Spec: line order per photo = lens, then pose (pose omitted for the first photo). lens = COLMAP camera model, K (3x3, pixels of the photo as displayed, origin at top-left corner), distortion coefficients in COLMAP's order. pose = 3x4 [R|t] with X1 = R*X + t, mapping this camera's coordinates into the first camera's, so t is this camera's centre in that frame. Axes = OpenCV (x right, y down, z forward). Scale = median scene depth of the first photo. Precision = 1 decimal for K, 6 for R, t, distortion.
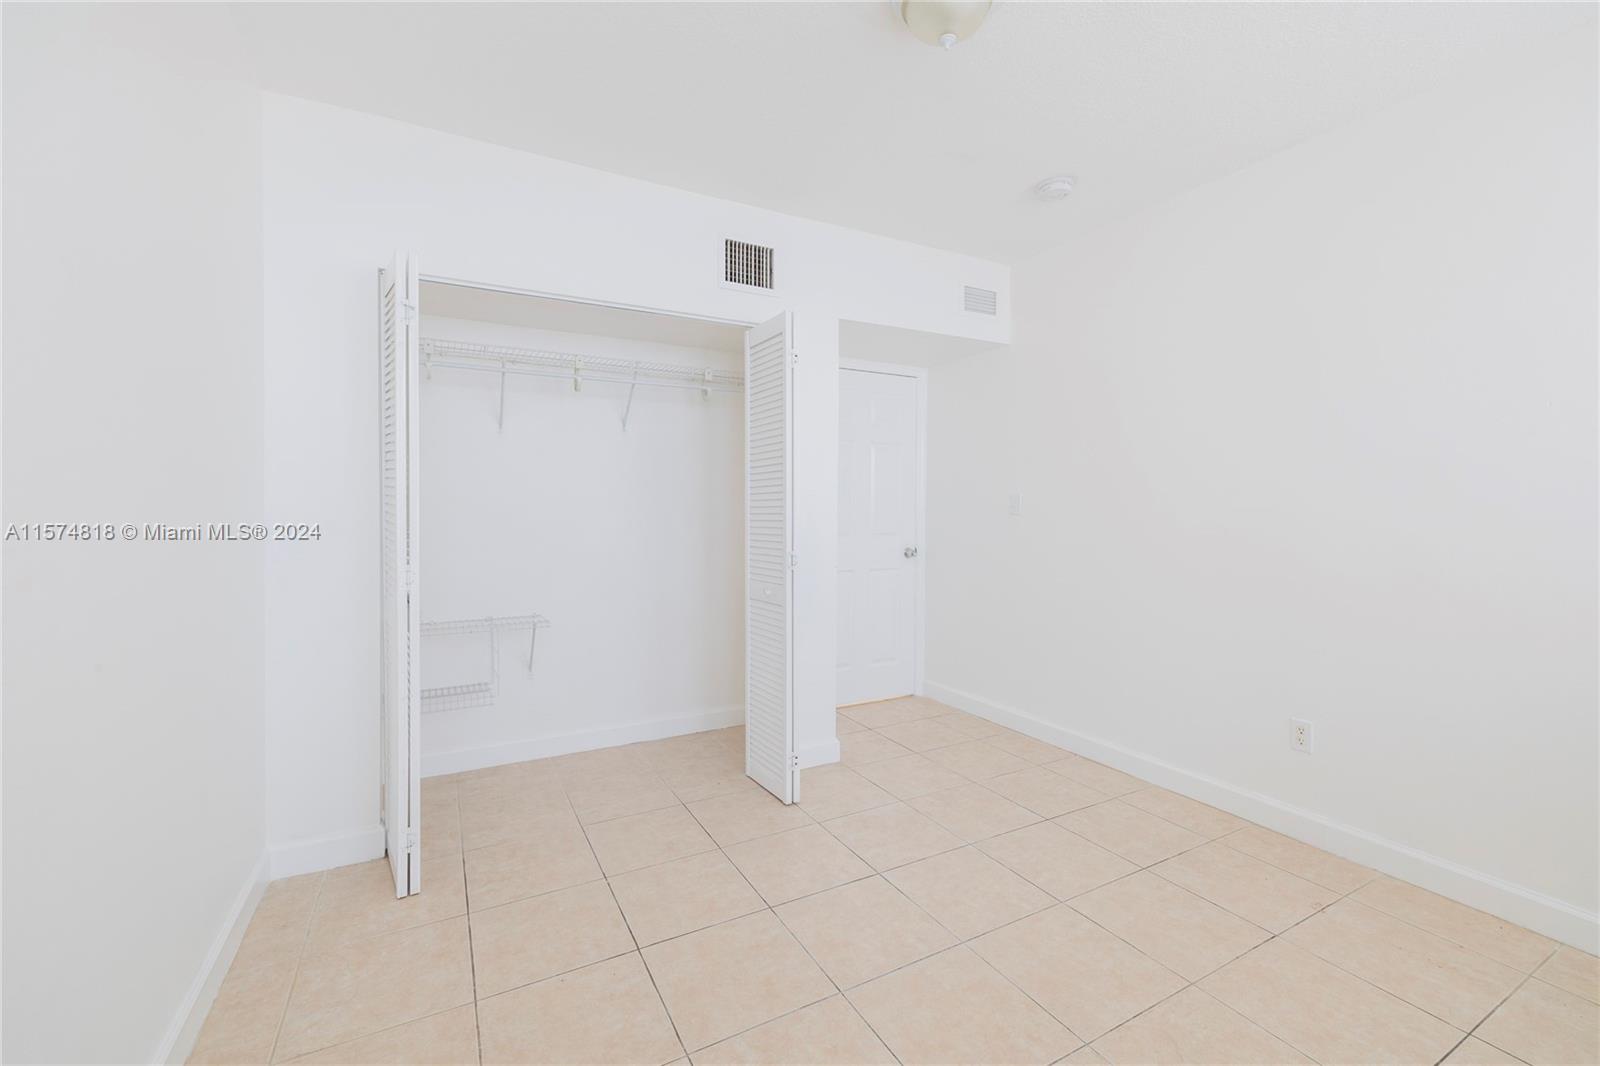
lens RADIAL K [[672.5, 0, 784.1], [0, 672.5, 528.4], [0, 0, 1]] dist [-0.004206, 0.001228]
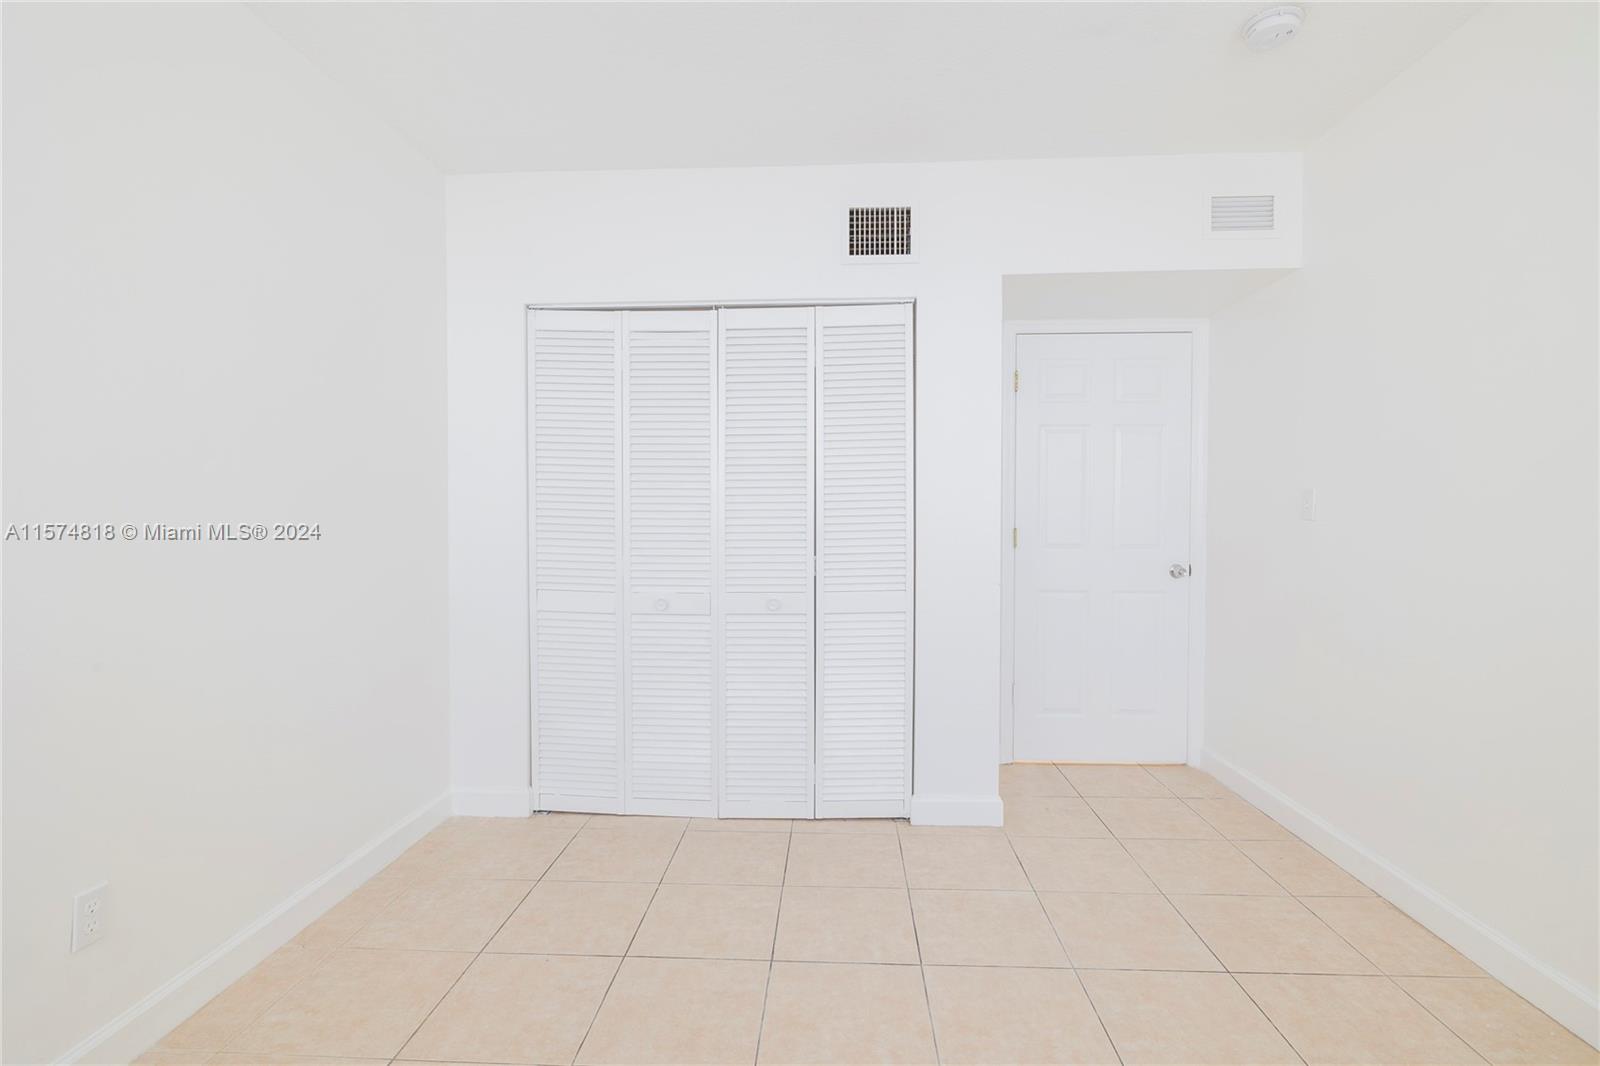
lens RADIAL K [[744.0, 0, 804.1], [0, 744.0, 537.8], [0, 0, 1]] dist [-0.016562, 0.000421]
pose [[0.851908, 0.014019, -0.523504, 0.339841], [-0.010625, 0.999899, 0.009487, -0.005018], [0.523584, -0.002520, 0.851970, 0.121413]]
